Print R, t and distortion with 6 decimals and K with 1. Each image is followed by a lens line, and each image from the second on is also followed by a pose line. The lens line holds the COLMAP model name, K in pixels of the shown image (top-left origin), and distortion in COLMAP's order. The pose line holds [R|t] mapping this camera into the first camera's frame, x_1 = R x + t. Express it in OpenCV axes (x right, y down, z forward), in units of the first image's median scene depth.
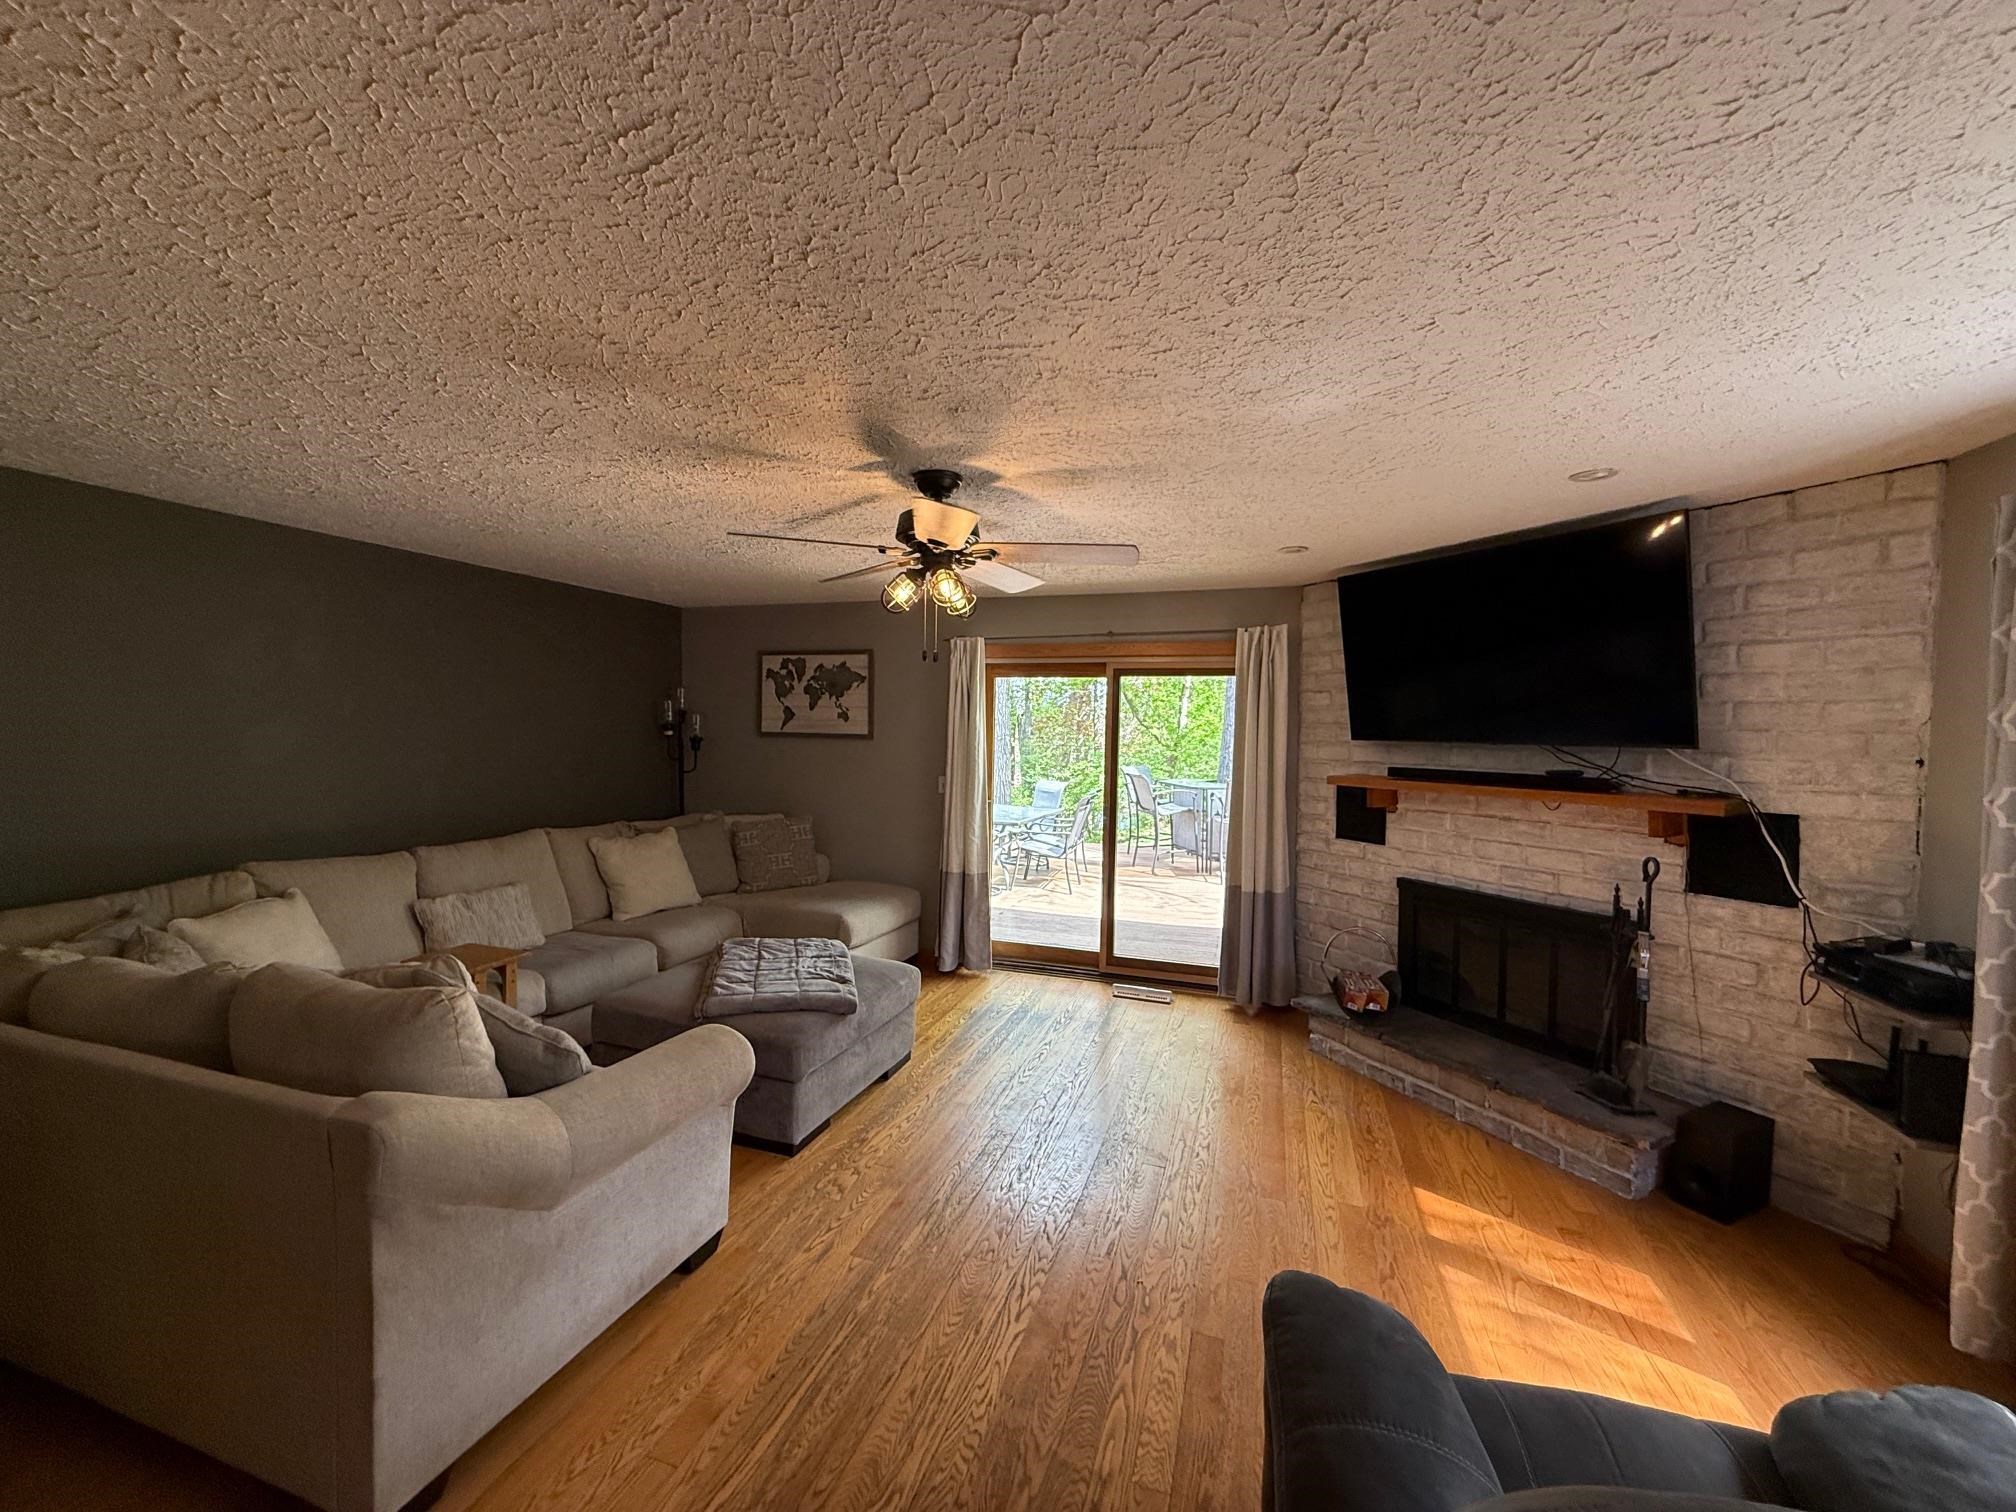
lens RADIAL K [[800.4, 0, 1003.1], [0, 800.4, 757.2], [0, 0, 1]] dist [0.000890, -0.000216]
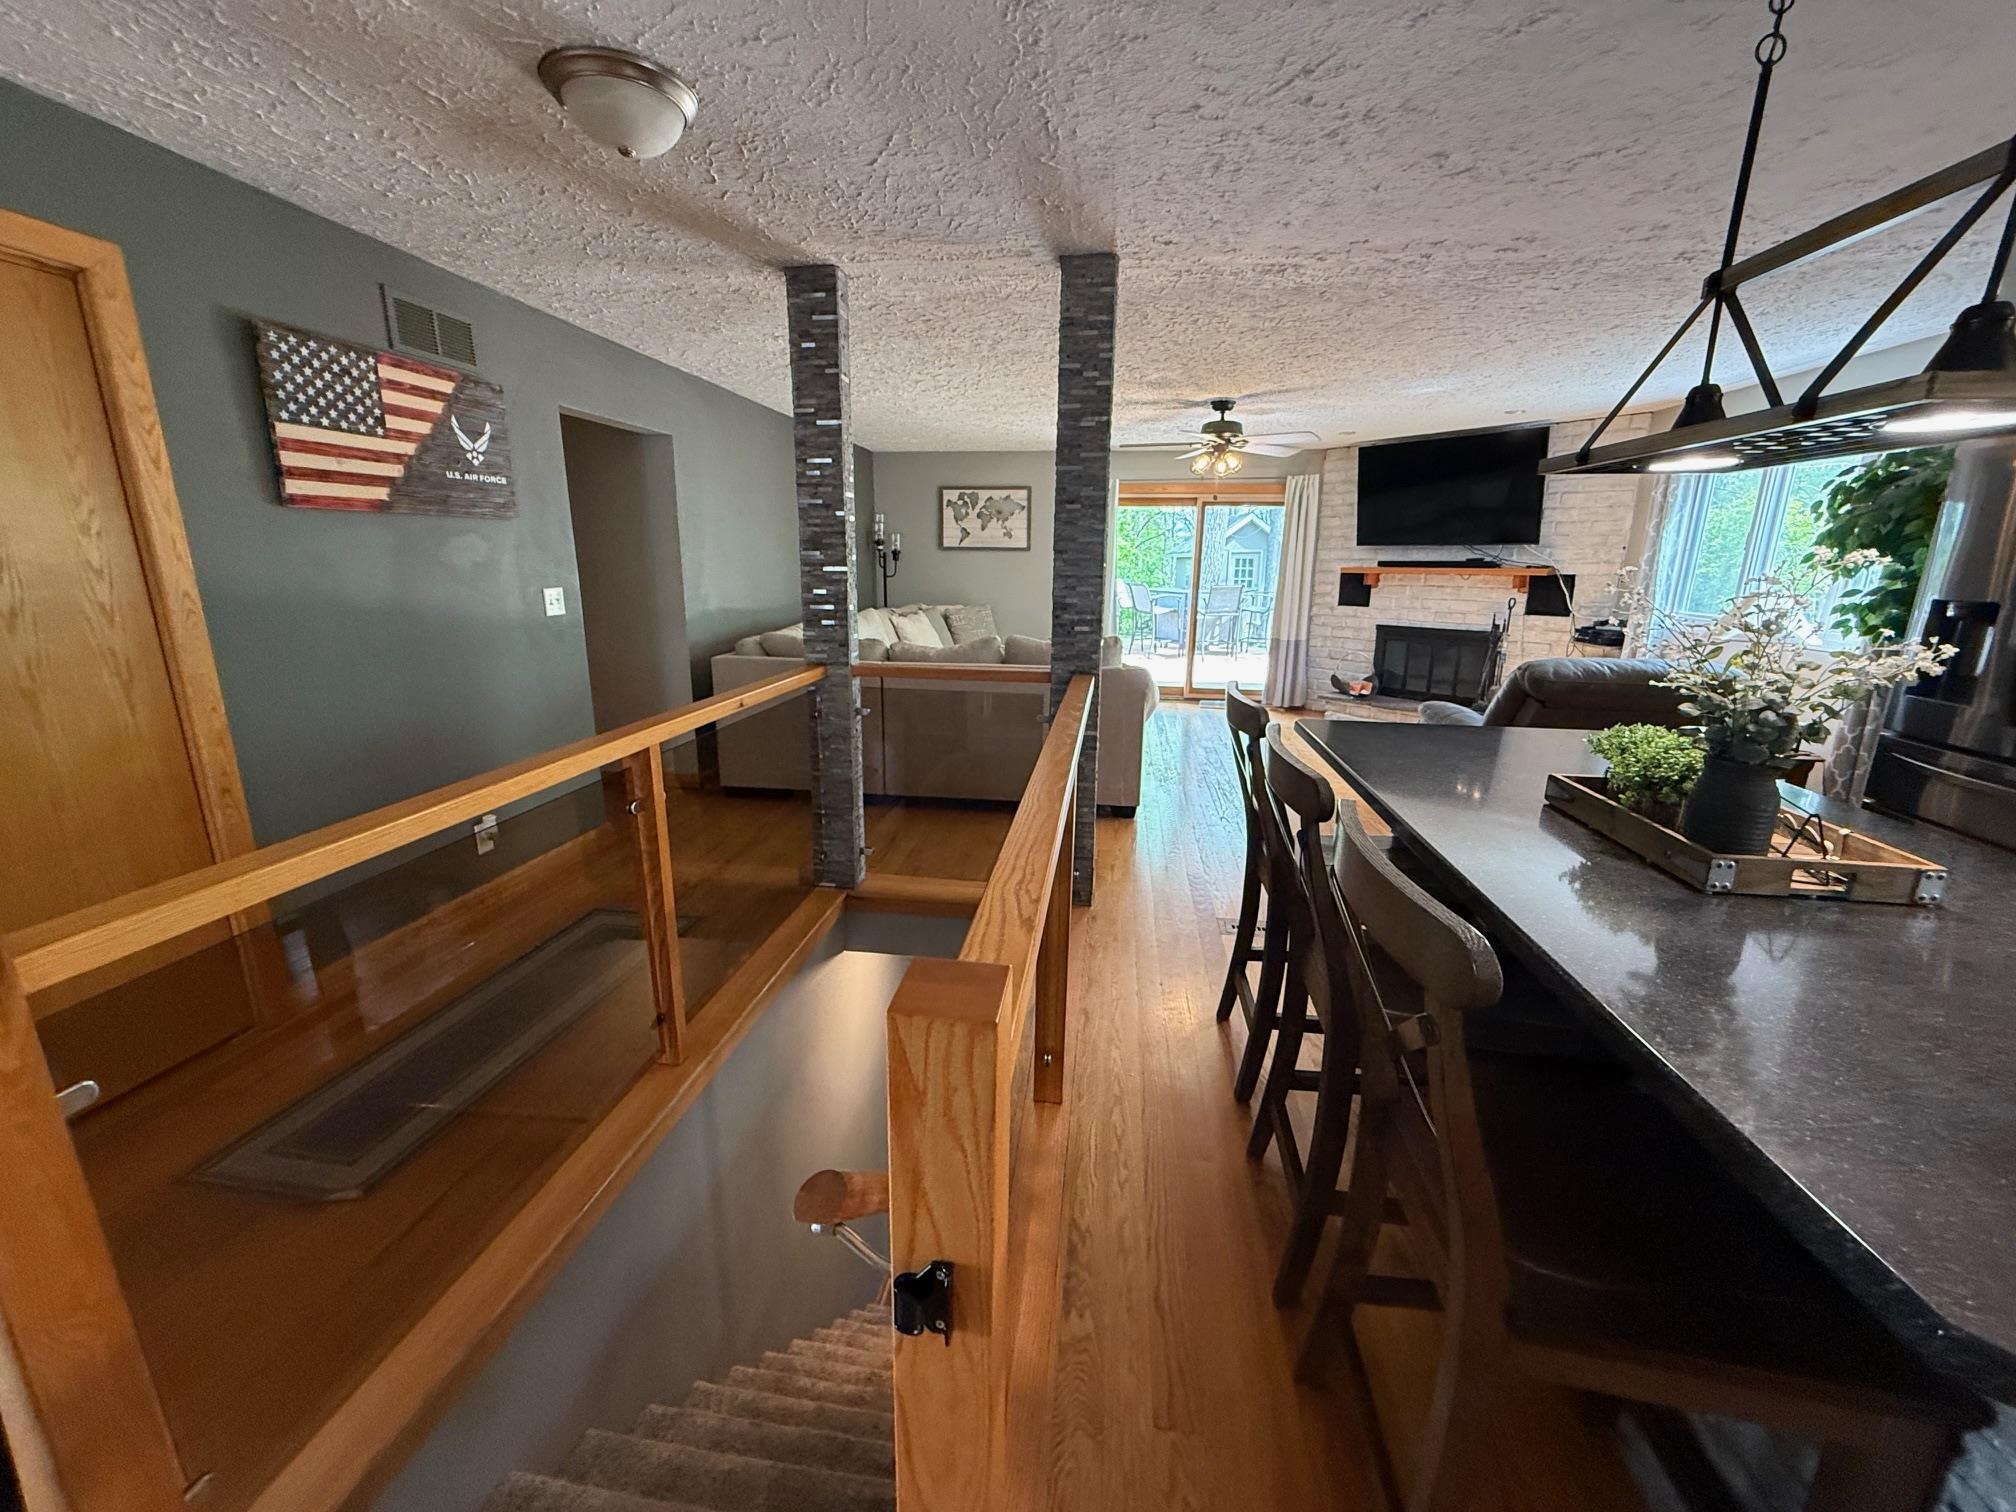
lens RADIAL K [[800.4, 0, 1002.3], [0, 800.4, 755.7], [0, 0, 1]] dist [0.000890, -0.000216]
pose [[0.983924, -0.049934, 0.171463, -0.707060], [0.013836, 0.978543, 0.205577, 0.062216], [-0.178049, -0.199900, 0.963503, -0.692454]]
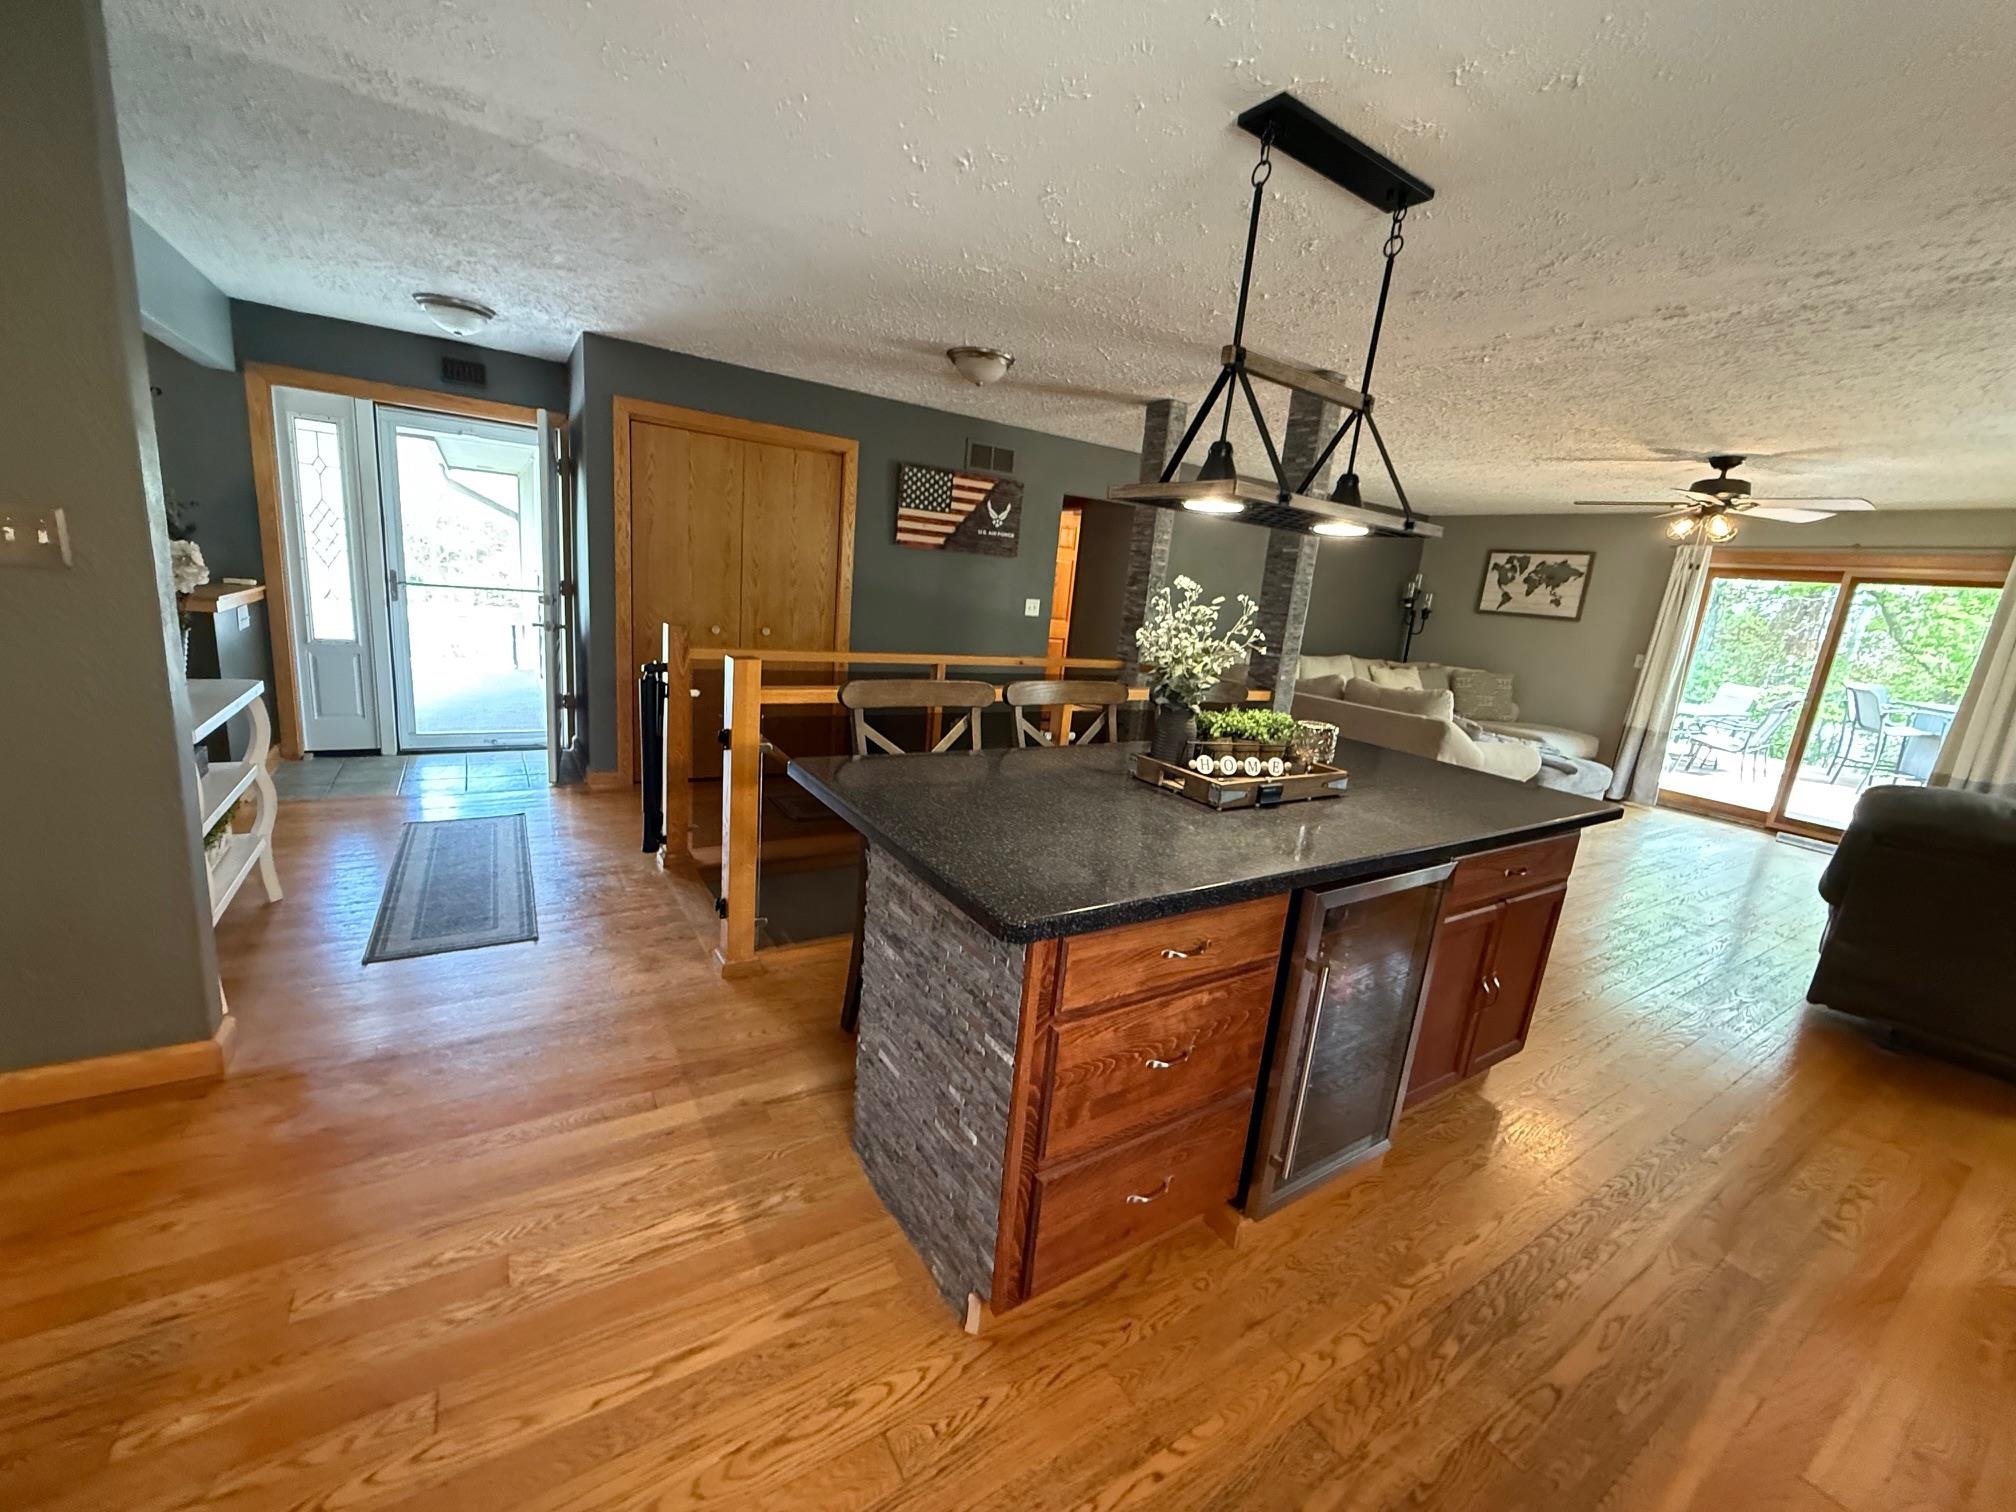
lens RADIAL K [[800.4, 0, 1002.1], [0, 800.4, 755.7], [0, 0, 1]] dist [0.000890, -0.000216]
pose [[0.775671, 0.188178, -0.602431, -0.093876], [-0.101311, 0.979263, 0.175443, 0.086662], [0.622953, -0.075053, 0.778650, -0.932007]]
